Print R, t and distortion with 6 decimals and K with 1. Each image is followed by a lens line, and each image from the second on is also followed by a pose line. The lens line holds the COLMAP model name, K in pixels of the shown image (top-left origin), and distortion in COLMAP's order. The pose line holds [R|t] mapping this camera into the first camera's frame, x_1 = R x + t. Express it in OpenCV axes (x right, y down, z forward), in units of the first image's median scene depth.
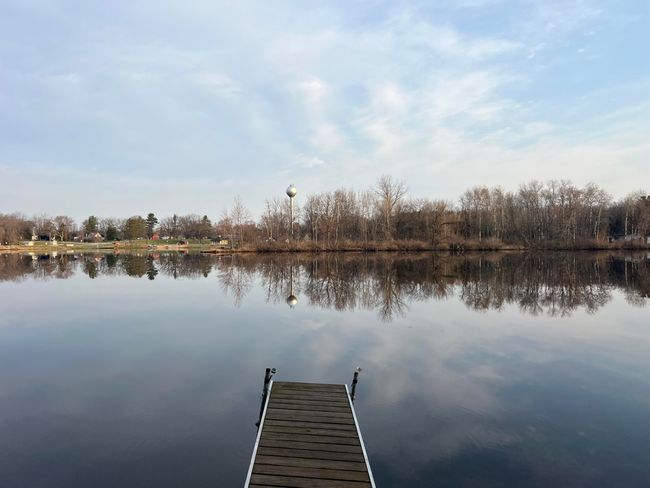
lens RADIAL K [[487.7, 0, 319.3], [0, 487.7, 253.3], [0, 0, 1]] dist [0.066664, -0.063093]
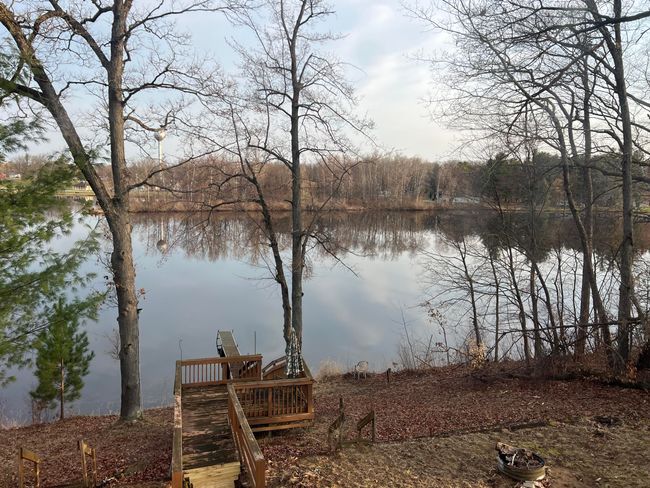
lens RADIAL K [[487.7, 0, 319.9], [0, 487.7, 240.0], [0, 0, 1]] dist [0.066664, -0.063093]
pose [[0.963887, -0.008899, 0.266164, -0.021784], [-0.018859, 0.994652, 0.101552, -0.052569], [-0.265644, -0.102904, 0.958563, -0.161470]]
